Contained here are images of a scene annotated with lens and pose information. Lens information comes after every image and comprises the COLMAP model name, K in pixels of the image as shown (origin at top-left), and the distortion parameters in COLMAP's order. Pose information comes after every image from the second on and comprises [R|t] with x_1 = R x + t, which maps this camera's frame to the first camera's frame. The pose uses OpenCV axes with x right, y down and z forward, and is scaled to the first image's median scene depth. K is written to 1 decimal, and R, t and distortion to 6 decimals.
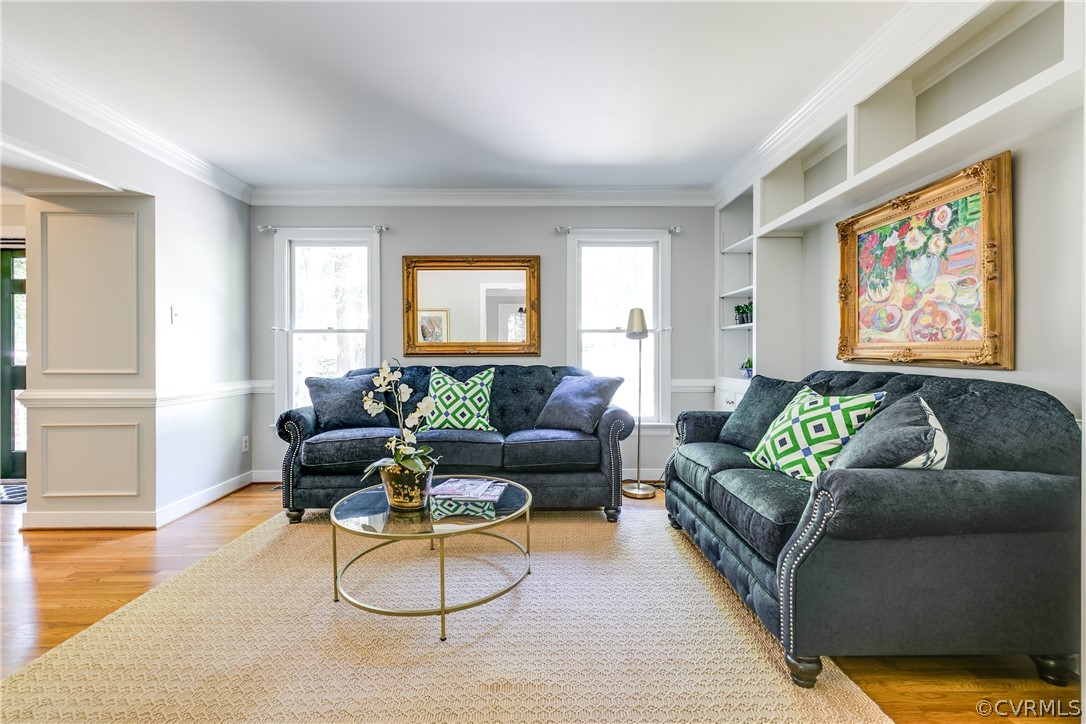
lens RADIAL K [[488.5, 0, 541.5], [0, 488.5, 355.1], [0, 0, 1]] dist [-0.000292, -0.000107]
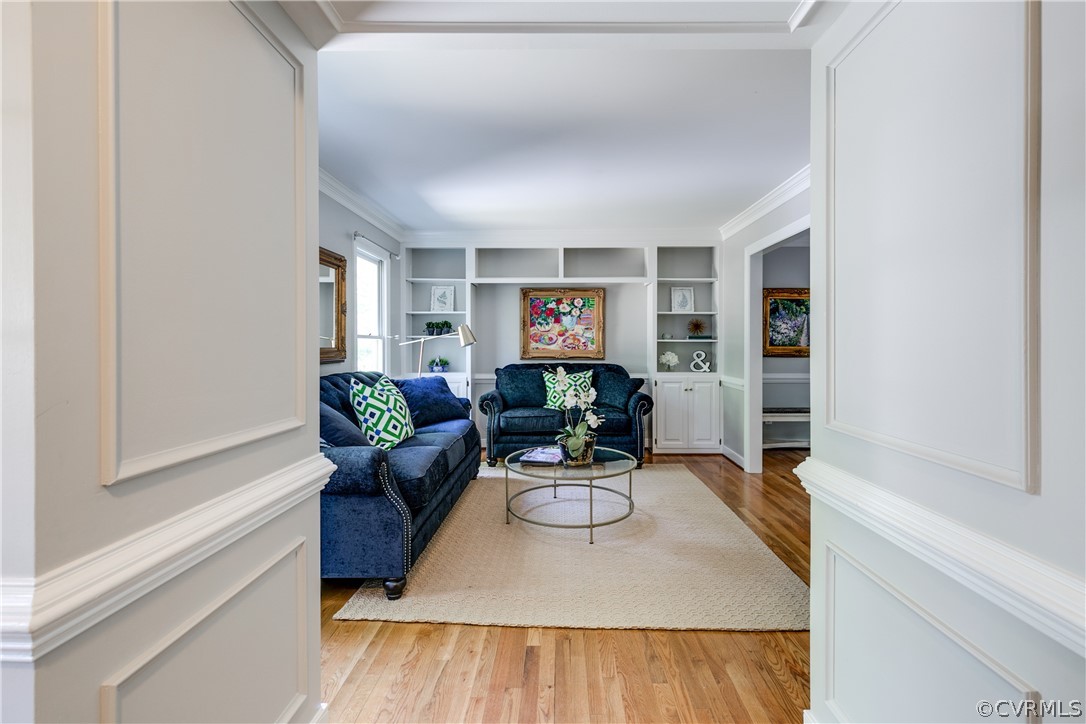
lens RADIAL K [[513.4, 0, 549.3], [0, 513.4, 347.6], [0, 0, 1]] dist [-0.001489, -0.000418]
pose [[-0.016549, -0.003652, 0.999856, -1.788627], [0.007308, 0.999966, 0.003773, -0.048842], [-0.999836, 0.007369, -0.016521, 1.117682]]
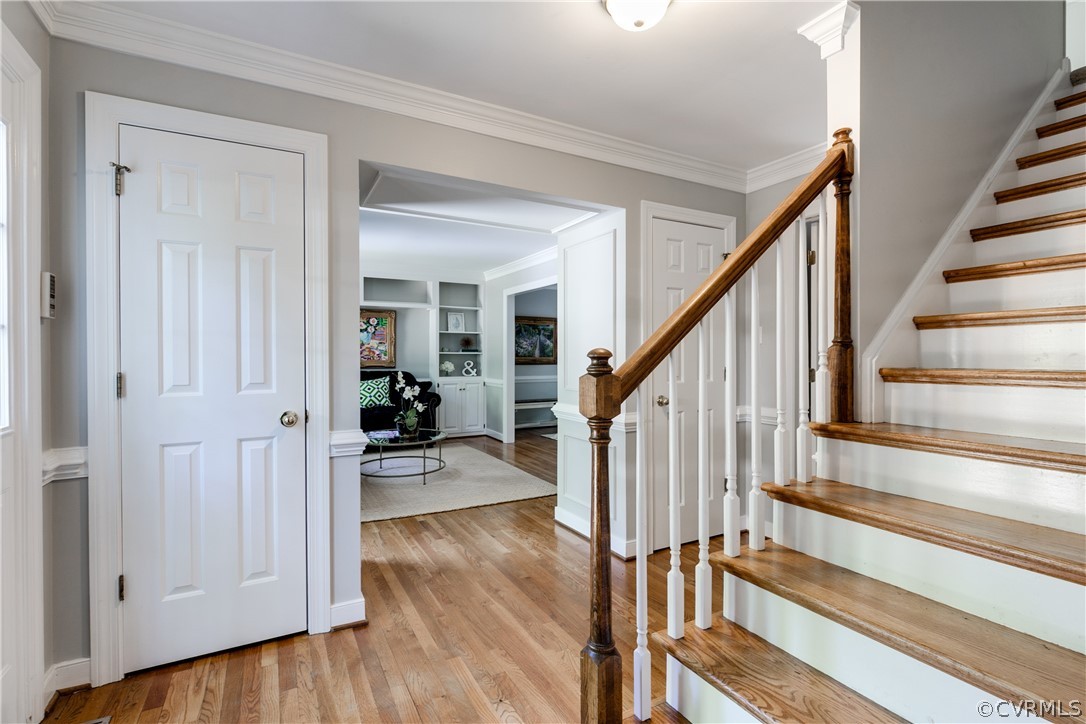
lens RADIAL K [[509.8, 0, 543.0], [0, 509.8, 362.0], [0, 0, 1]] dist [-0.000025, -0.000004]
pose [[-0.489302, -0.010494, 0.872051, -2.445742], [0.006251, 0.999860, 0.015540, -0.057641], [-0.872092, 0.013055, -0.489168, 1.548155]]
